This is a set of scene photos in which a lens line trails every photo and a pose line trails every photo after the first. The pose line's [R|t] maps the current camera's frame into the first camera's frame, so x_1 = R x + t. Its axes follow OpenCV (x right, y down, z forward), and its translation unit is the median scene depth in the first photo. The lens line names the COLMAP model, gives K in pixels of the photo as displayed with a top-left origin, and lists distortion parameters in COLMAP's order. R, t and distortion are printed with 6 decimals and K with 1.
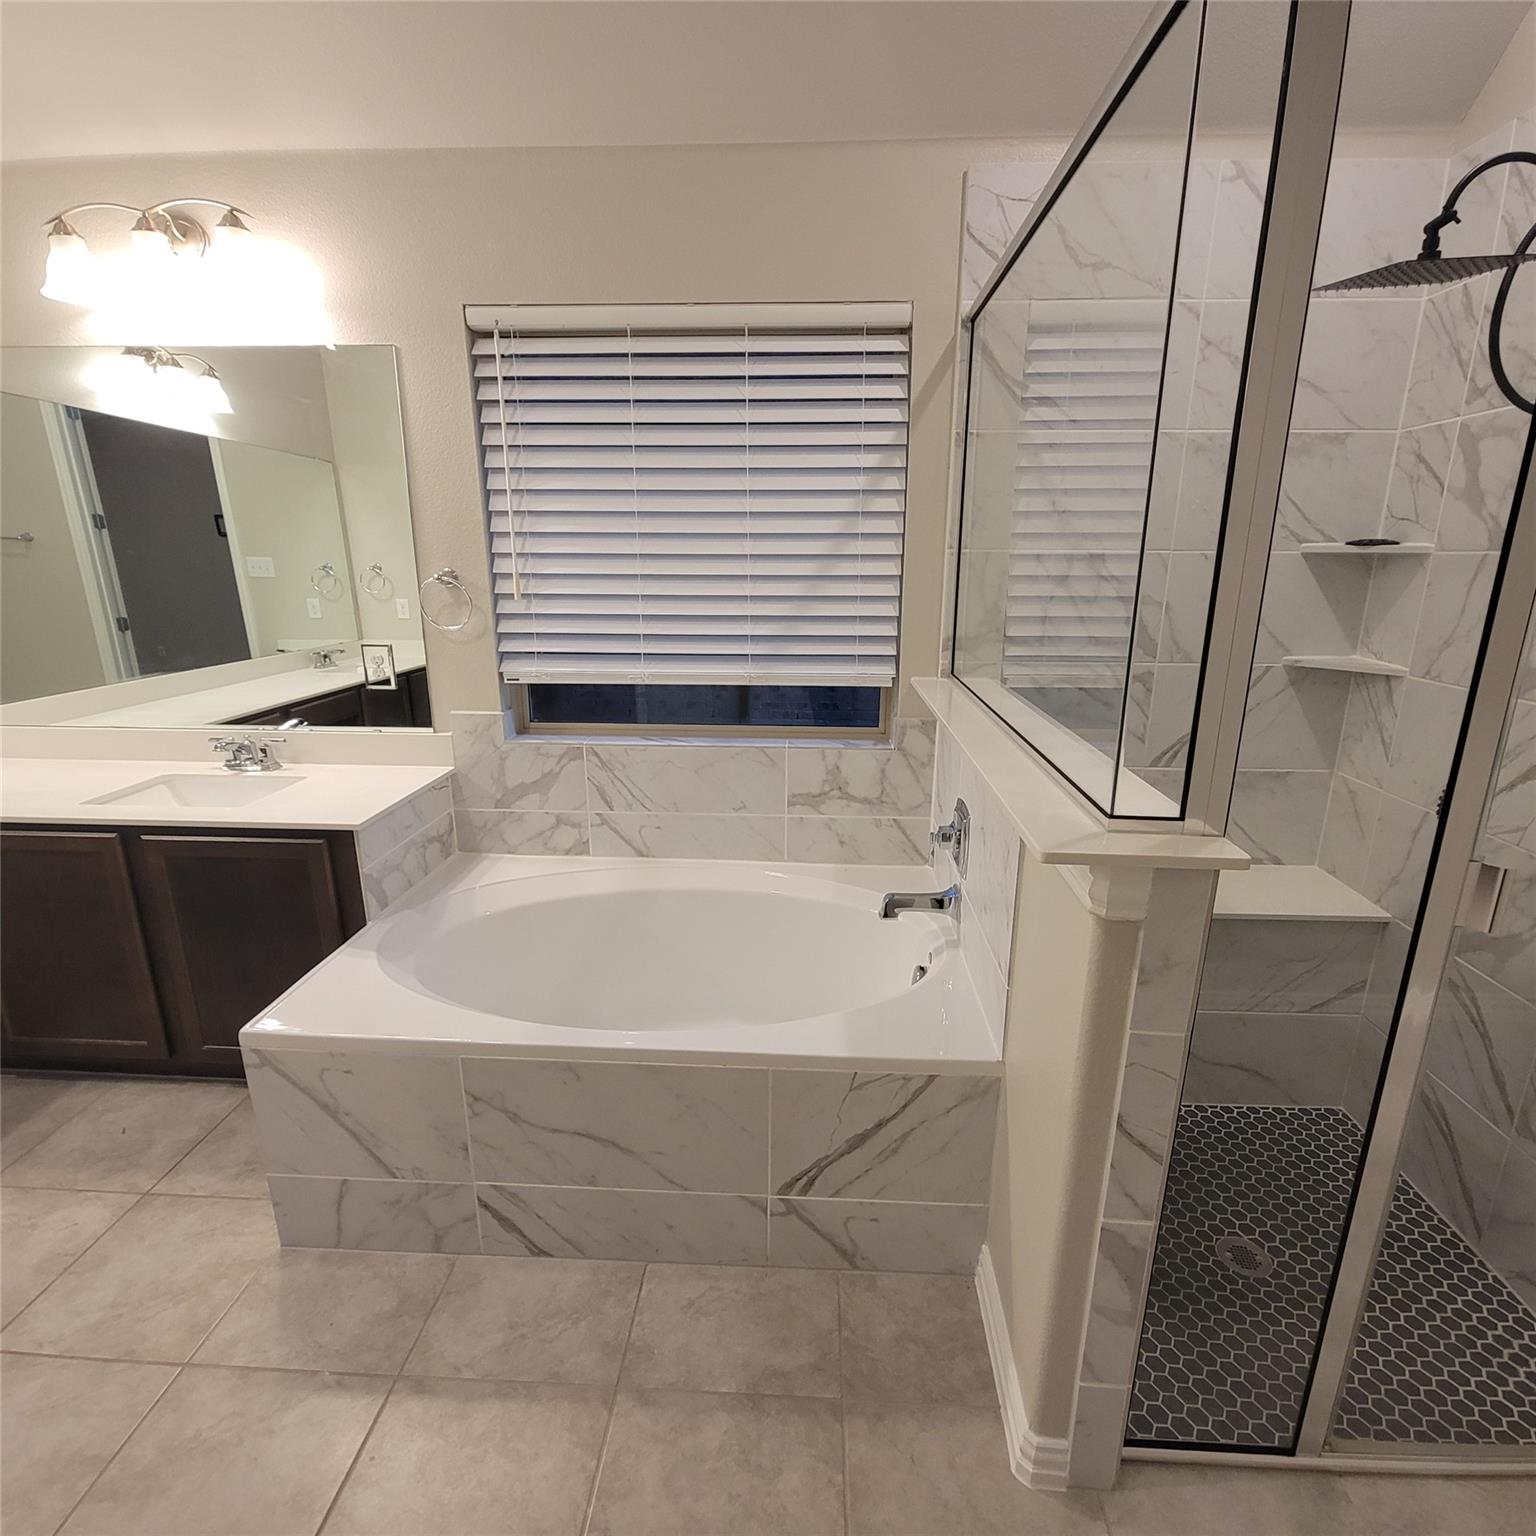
lens RADIAL K [[830.7, 0, 771.3], [0, 830.7, 796.5], [0, 0, 1]] dist [-0.004592, -0.000236]
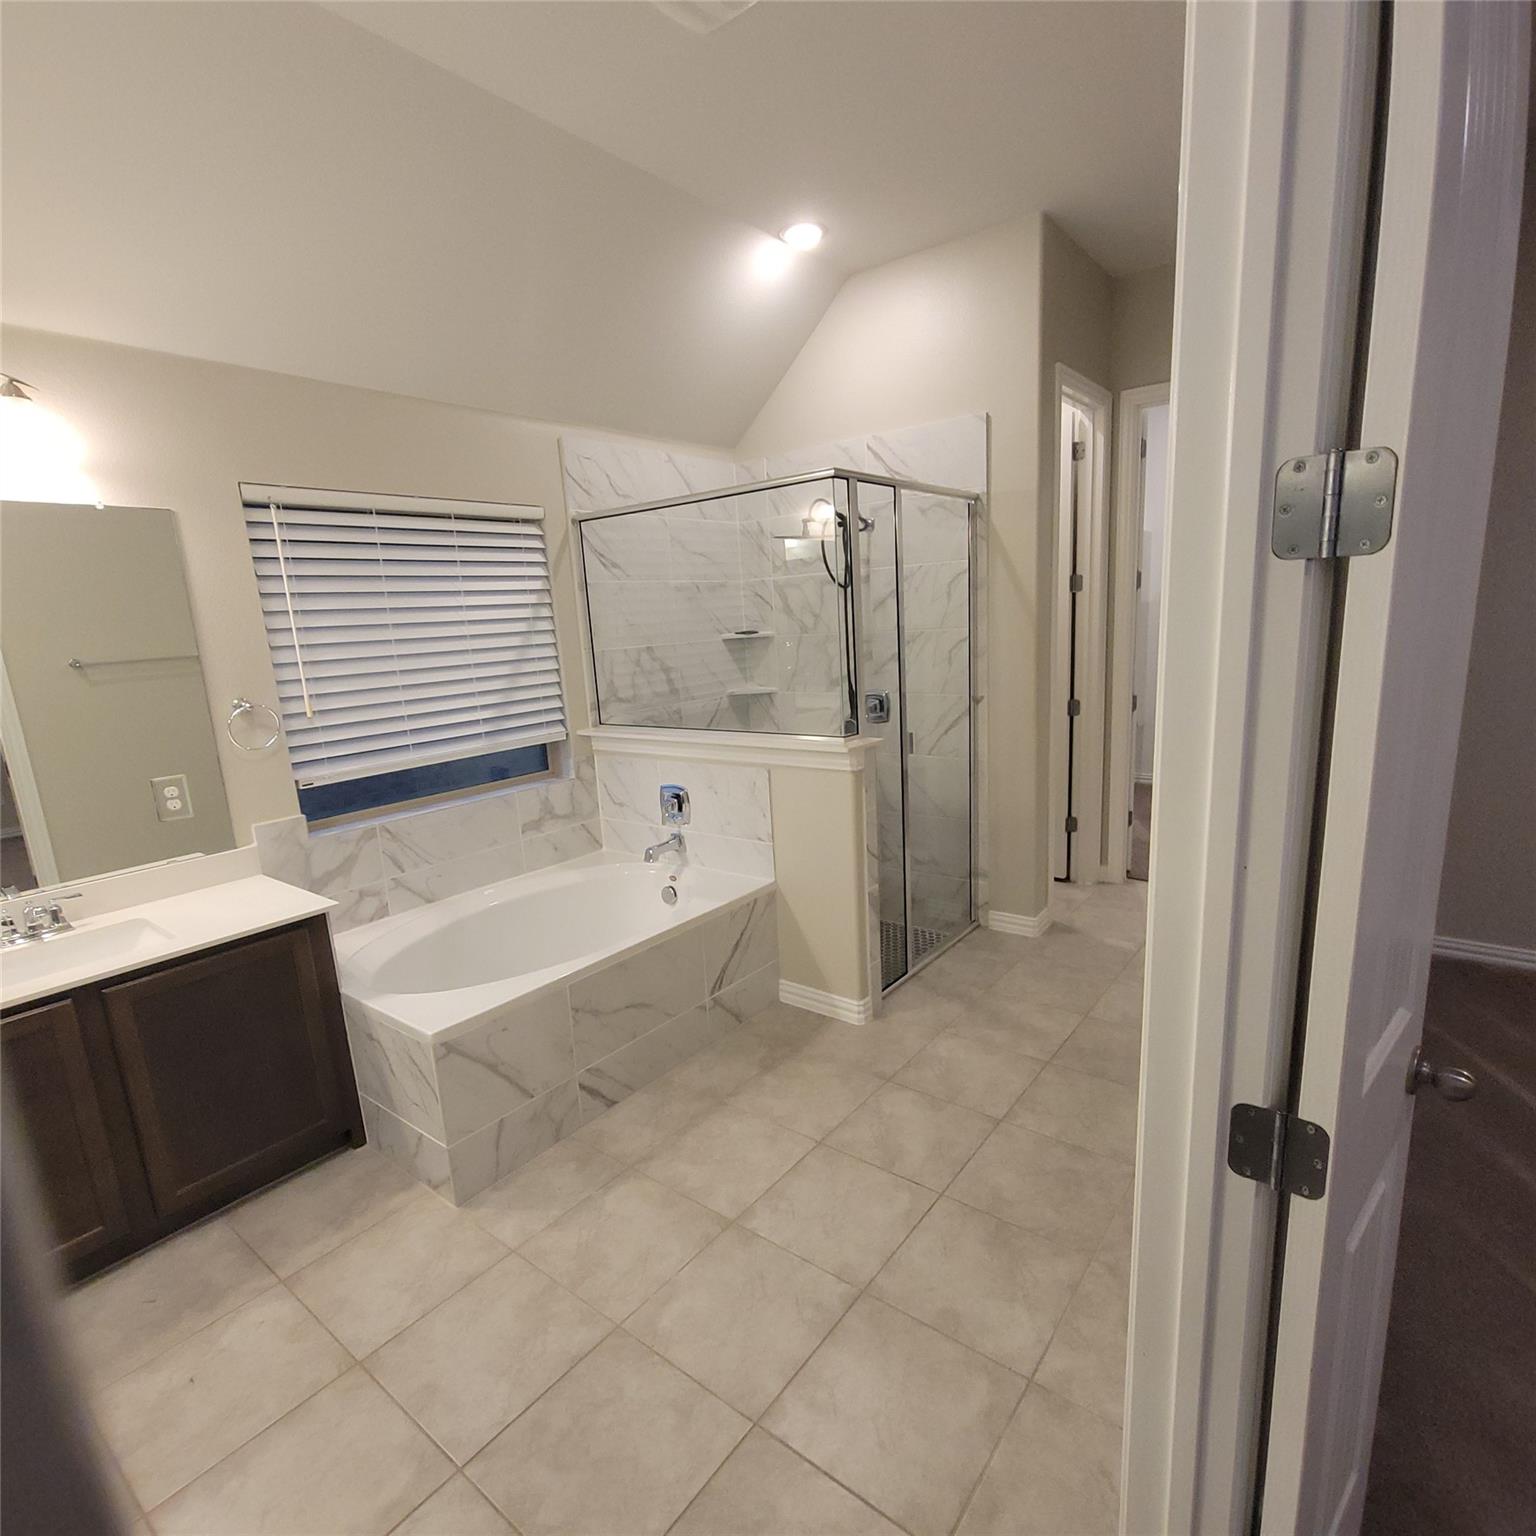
lens RADIAL K [[830.7, 0, 771.3], [0, 830.7, 796.5], [0, 0, 1]] dist [-0.004592, -0.000236]
pose [[0.572541, -0.209797, 0.792580, -1.017954], [0.284653, 0.957438, 0.047809, 0.005811], [-0.768876, 0.198238, 0.607891, -0.244524]]
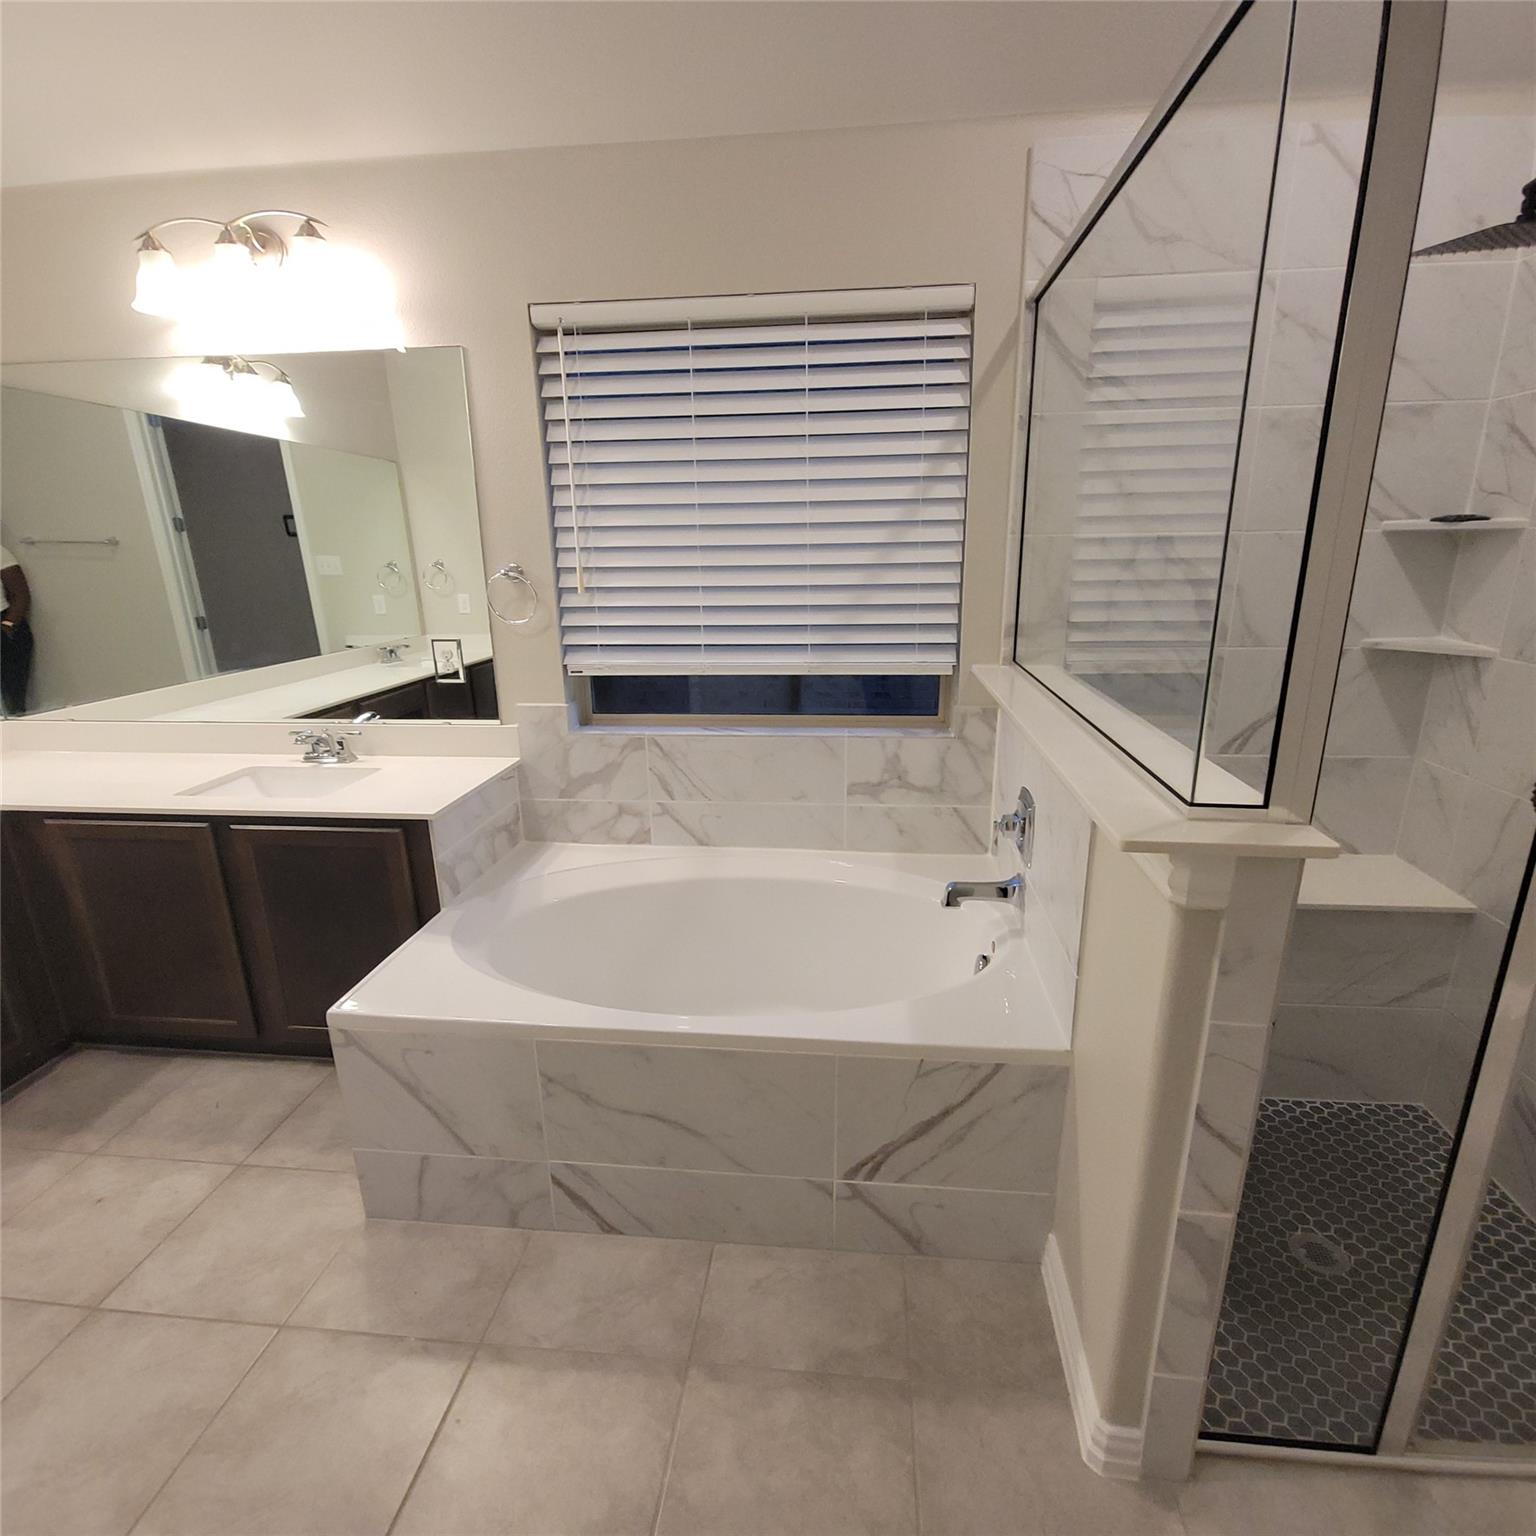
lens RADIAL K [[830.7, 0, 771.3], [0, 830.7, 796.5], [0, 0, 1]] dist [-0.004592, -0.000236]
pose [[0.998325, -0.003107, -0.057770, -0.016284], [0.003854, 0.999910, 0.012824, -0.000029], [0.057725, -0.013025, 0.998248, -0.007053]]
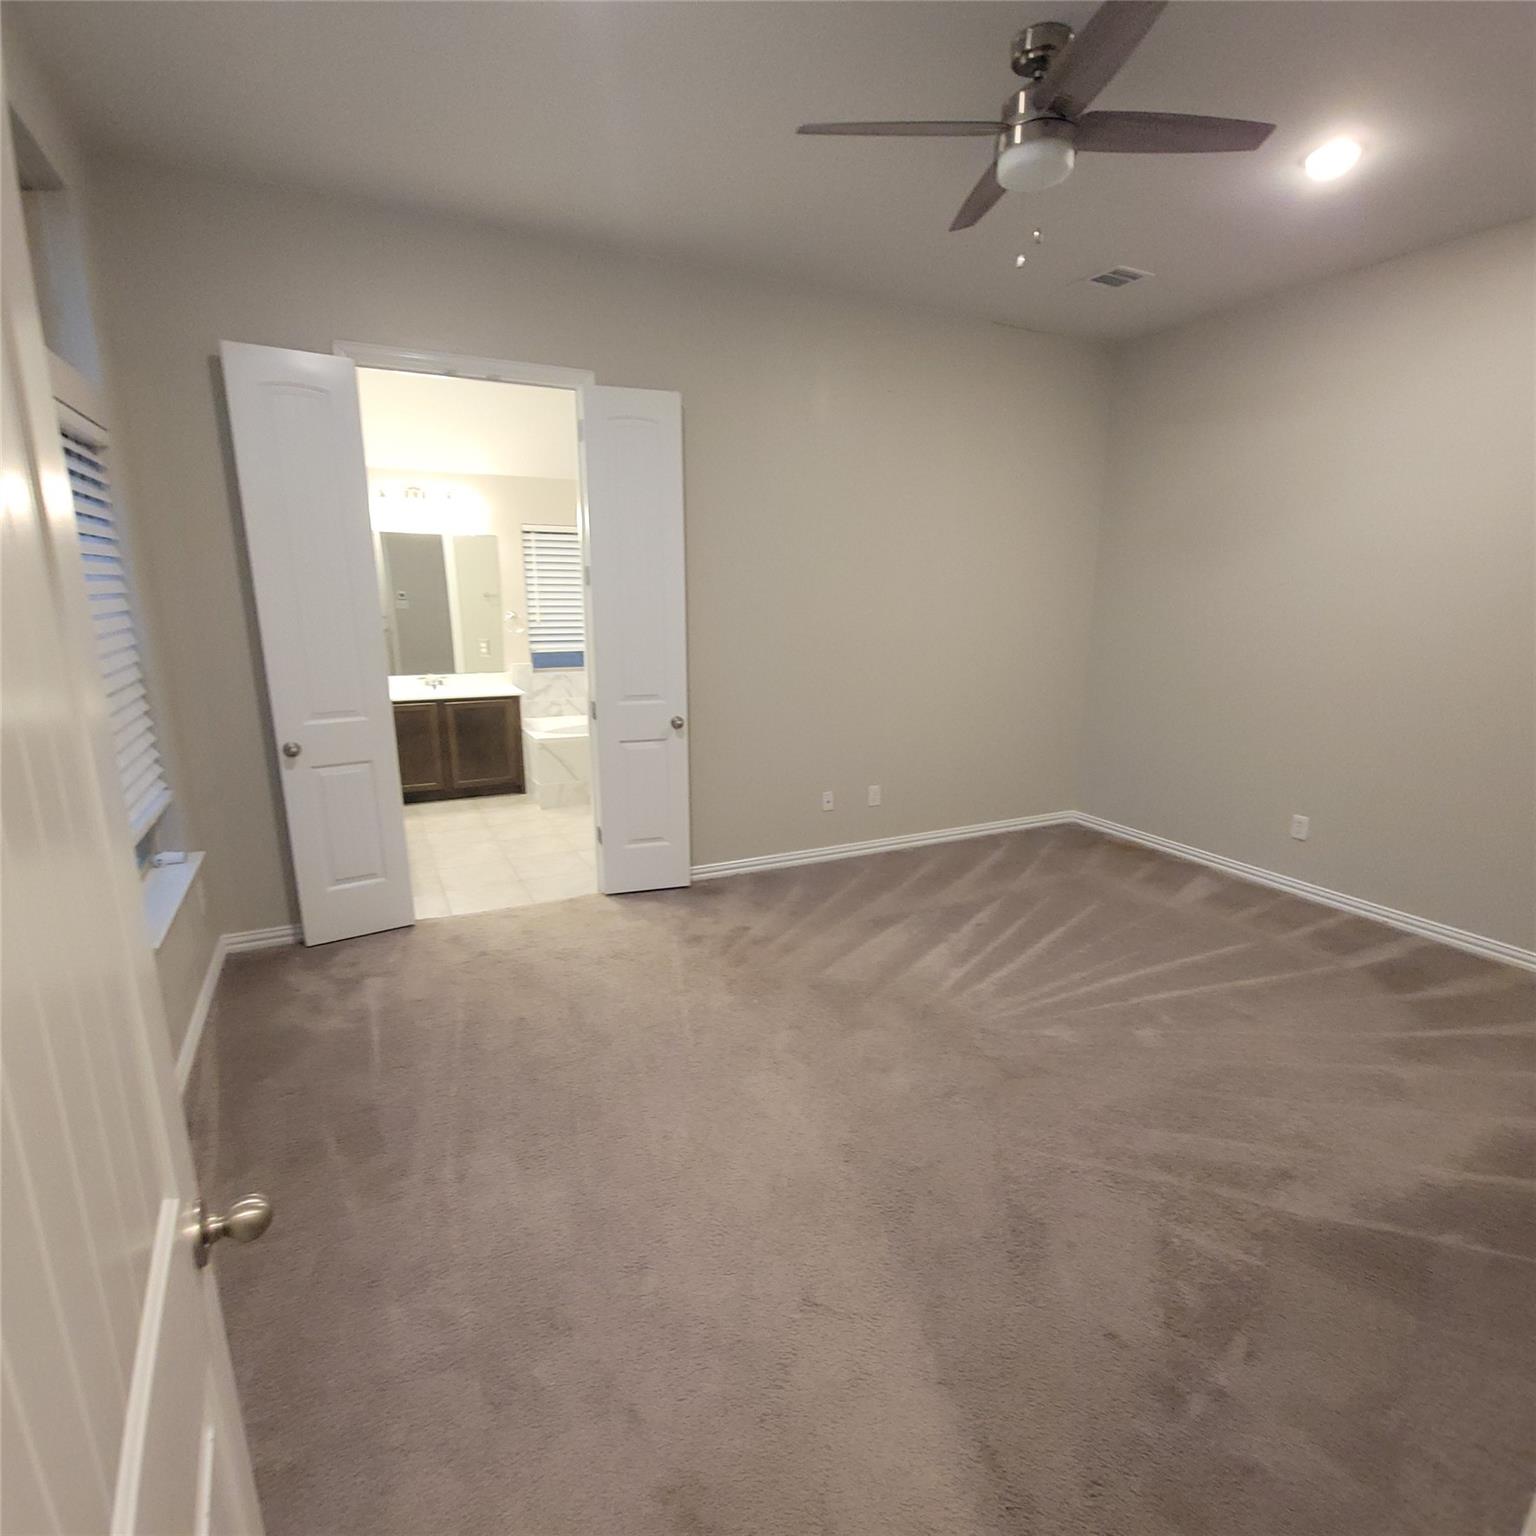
lens RADIAL K [[830.7, 0, 771.3], [0, 830.7, 796.5], [0, 0, 1]] dist [-0.004592, -0.000236]
pose [[0.868560, -0.117472, 0.481461, -1.187565], [0.136842, 0.990579, -0.005171, 0.537706], [-0.476318, 0.070376, 0.876452, -2.053829]]
